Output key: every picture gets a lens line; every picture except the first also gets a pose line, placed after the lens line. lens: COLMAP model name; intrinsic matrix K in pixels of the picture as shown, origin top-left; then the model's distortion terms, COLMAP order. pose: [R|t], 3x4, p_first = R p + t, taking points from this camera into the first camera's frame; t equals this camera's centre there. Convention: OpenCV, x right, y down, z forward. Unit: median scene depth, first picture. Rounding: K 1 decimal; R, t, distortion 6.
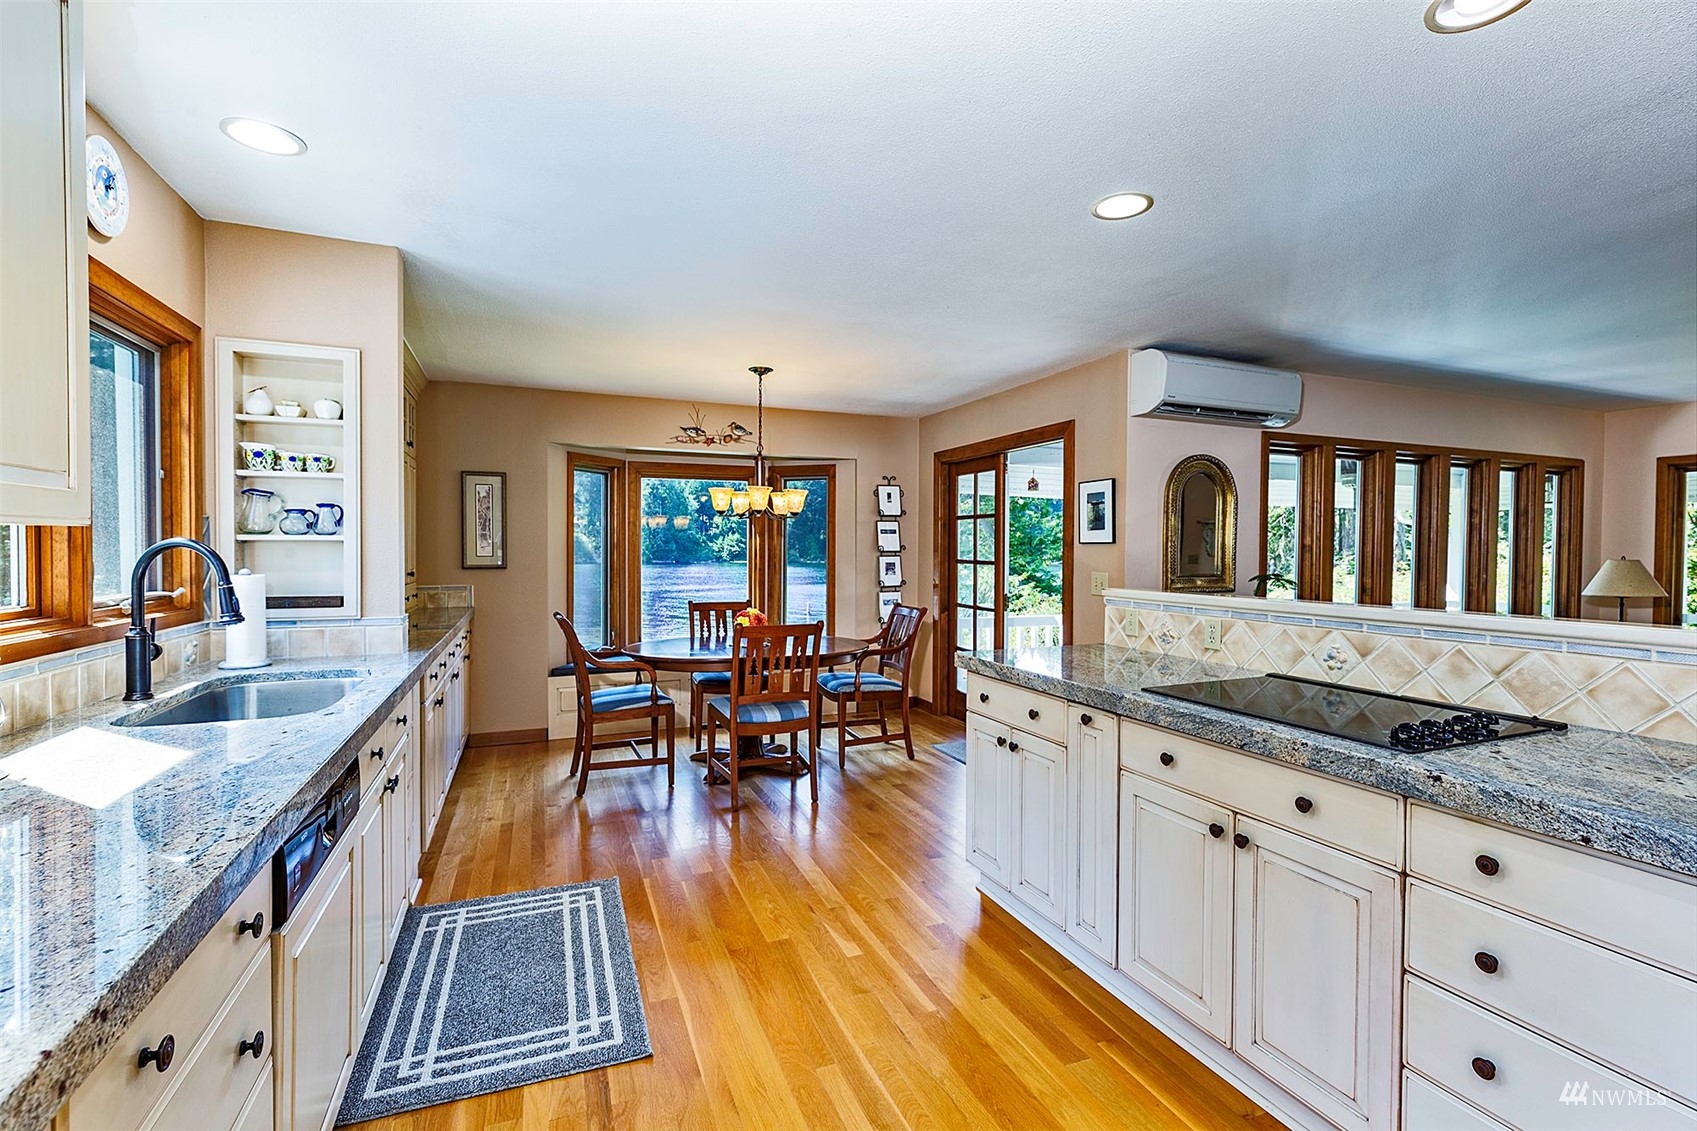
lens RADIAL K [[767.8, 0, 860.9], [0, 767.8, 563.6], [0, 0, 1]] dist [-0.001559, -0.000097]
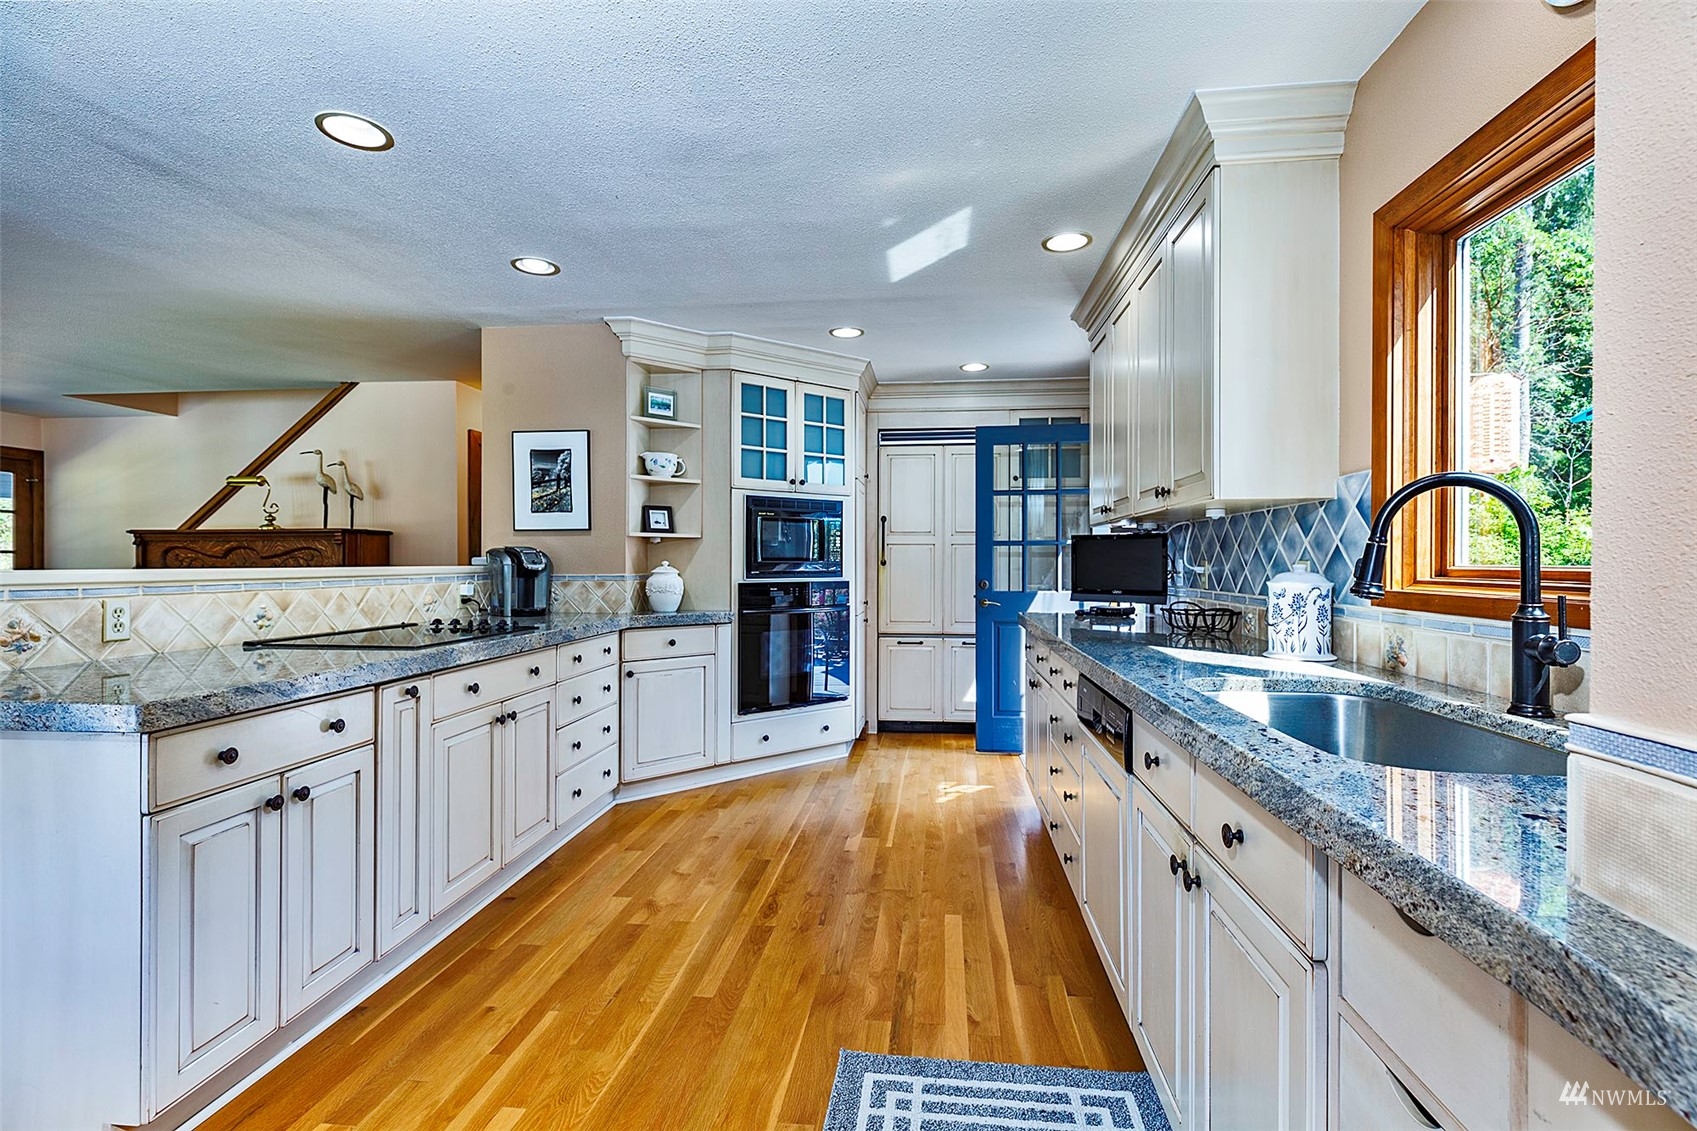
lens RADIAL K [[767.8, 0, 860.9], [0, 767.8, 563.6], [0, 0, 1]] dist [-0.001559, -0.000097]
pose [[-0.878595, -0.006737, 0.477520, -0.687621], [0.004583, 0.999735, 0.022537, 0.030057], [-0.477545, 0.021990, -0.878332, 1.682506]]
